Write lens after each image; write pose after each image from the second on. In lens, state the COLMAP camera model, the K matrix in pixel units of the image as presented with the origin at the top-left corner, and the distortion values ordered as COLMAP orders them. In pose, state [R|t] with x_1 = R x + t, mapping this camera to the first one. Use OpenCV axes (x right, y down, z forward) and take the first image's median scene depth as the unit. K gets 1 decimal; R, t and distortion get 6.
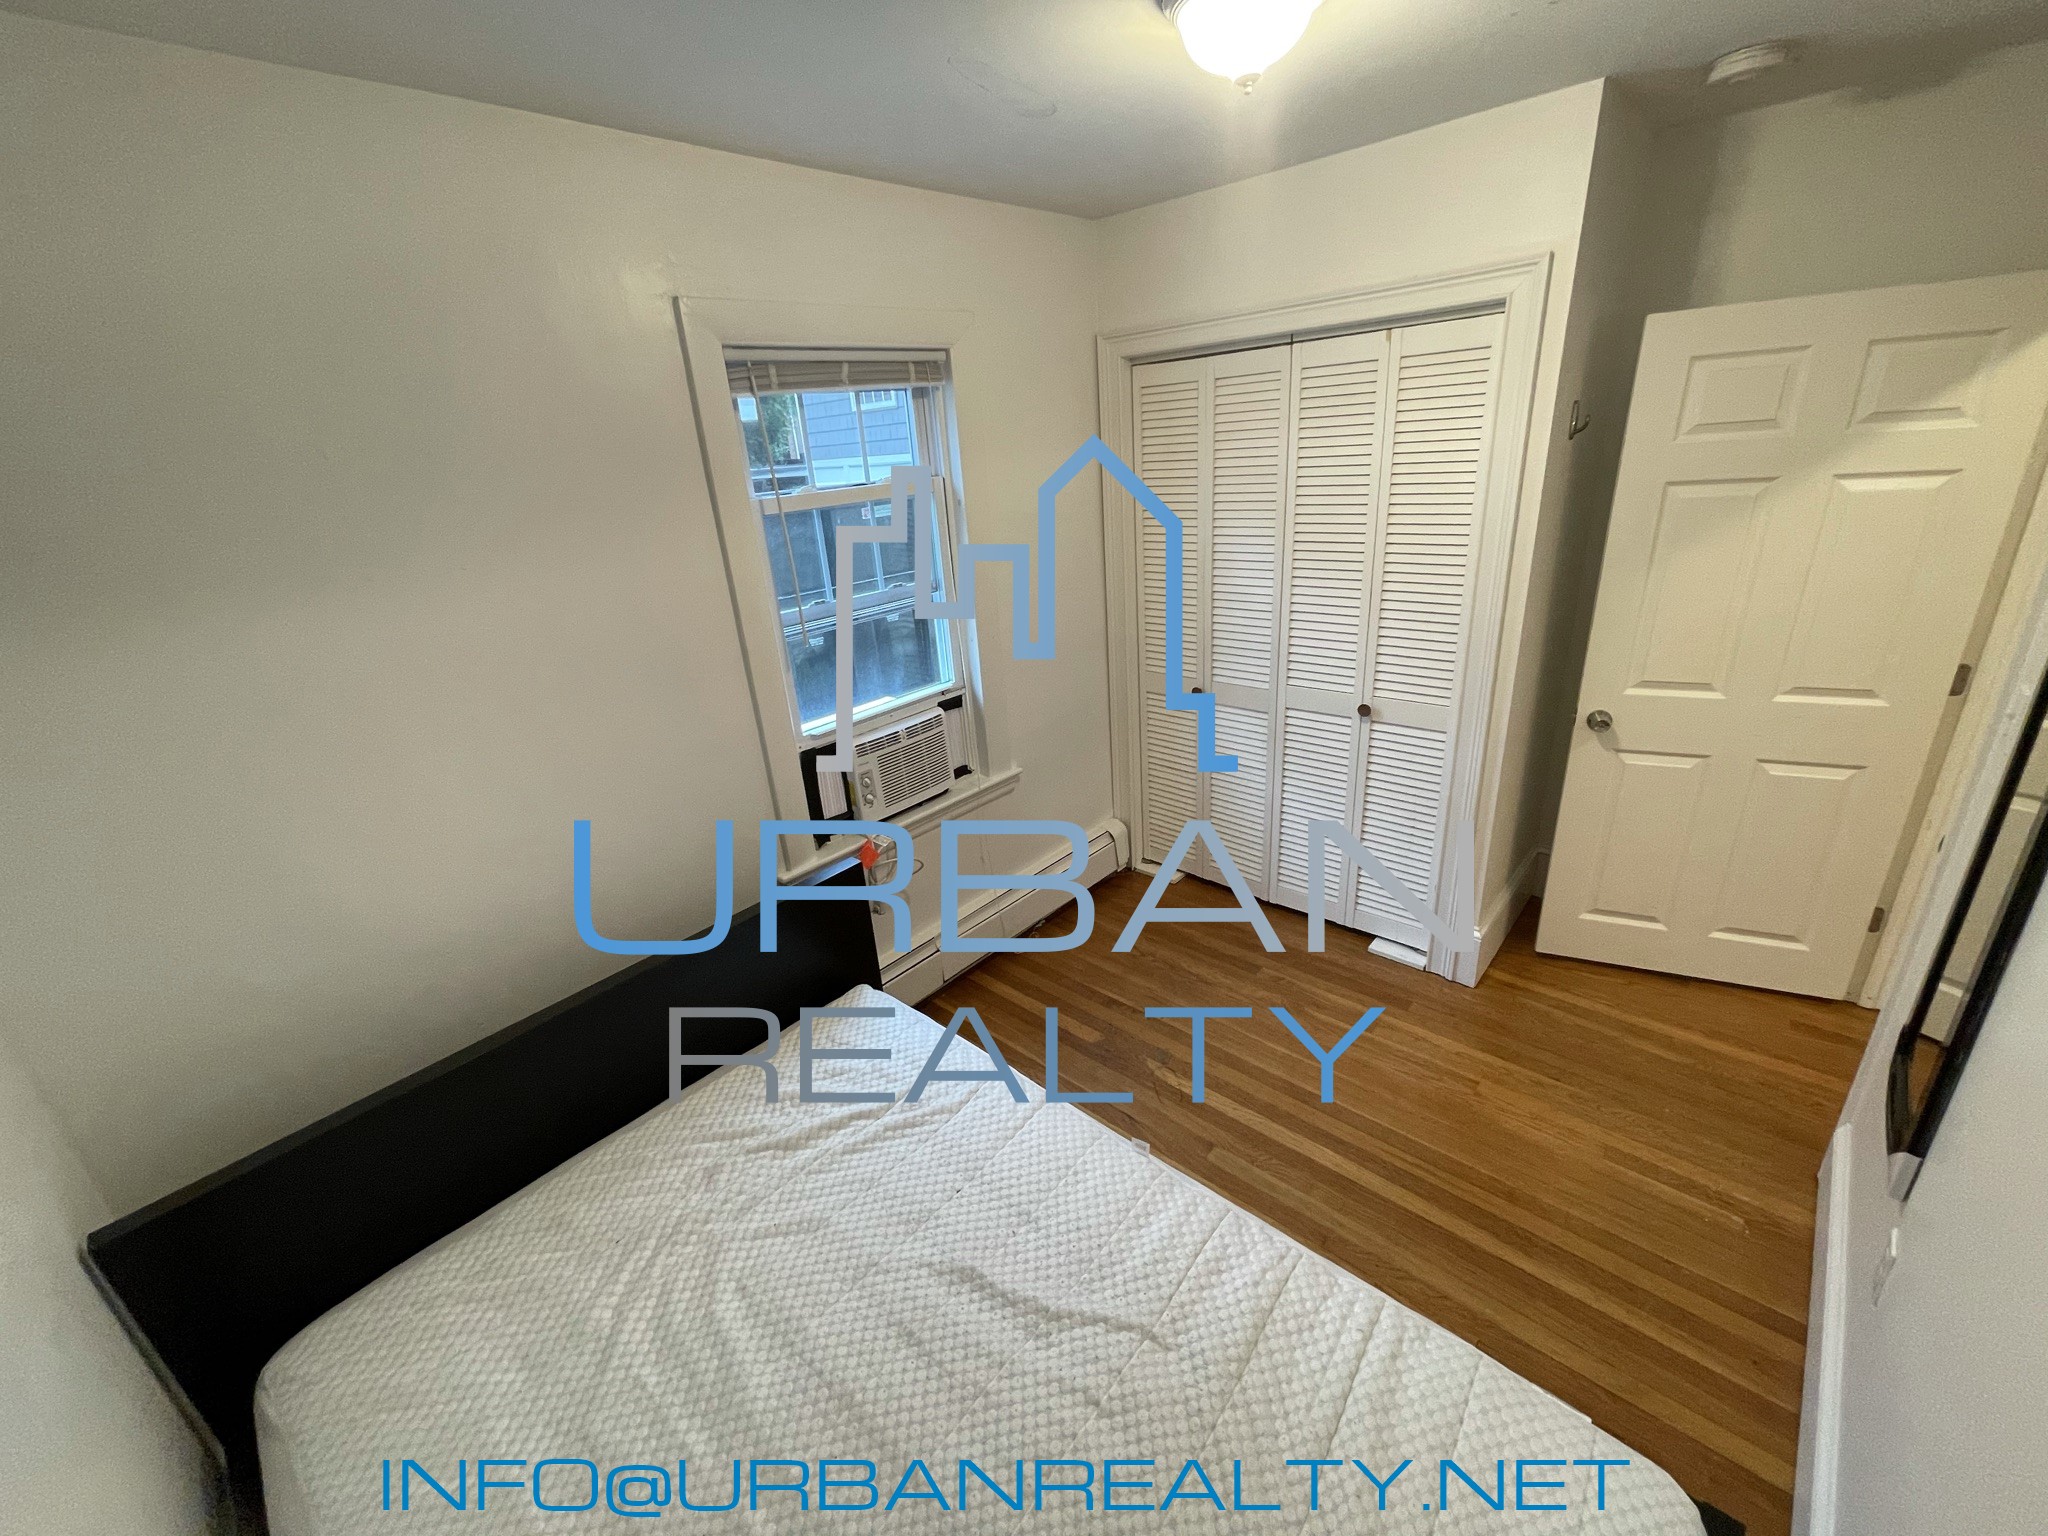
lens RADIAL K [[826.0, 0, 1015.9], [0, 826.0, 762.6], [0, 0, 1]] dist [-0.005672, -0.000345]
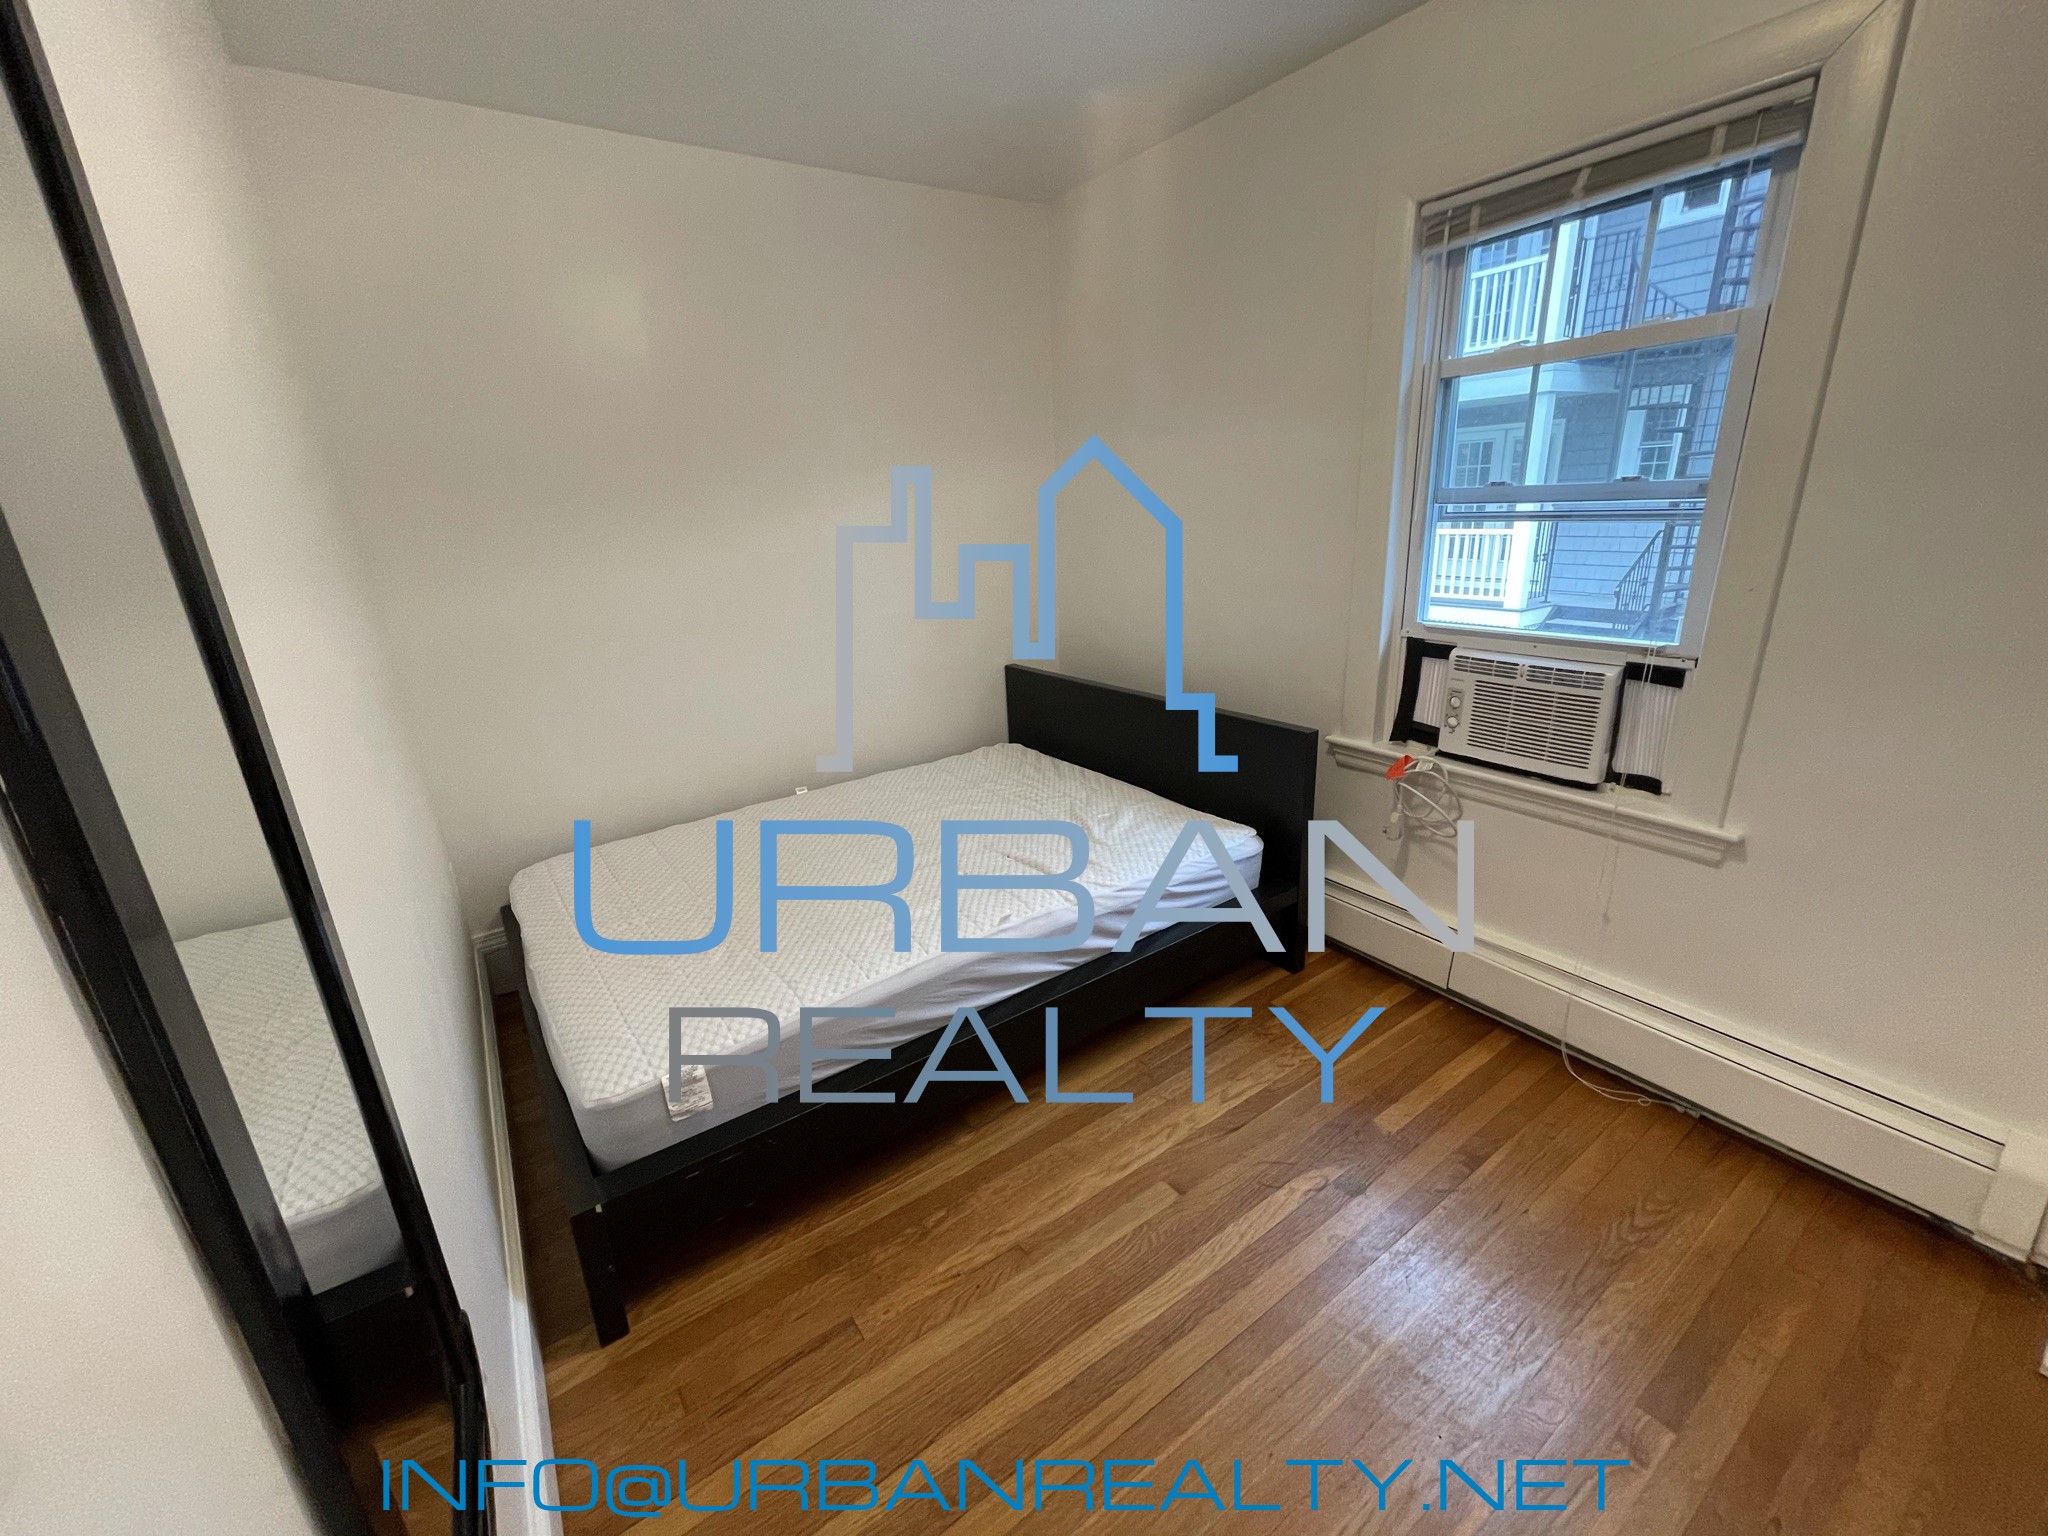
lens RADIAL K [[826.0, 0, 1015.9], [0, 826.0, 762.6], [0, 0, 1]] dist [-0.005672, -0.000345]
pose [[-0.213796, 0.377463, -0.901007, 0.707949], [-0.291028, 0.855841, 0.427598, -0.155675], [0.932520, 0.353637, -0.073124, 0.651418]]
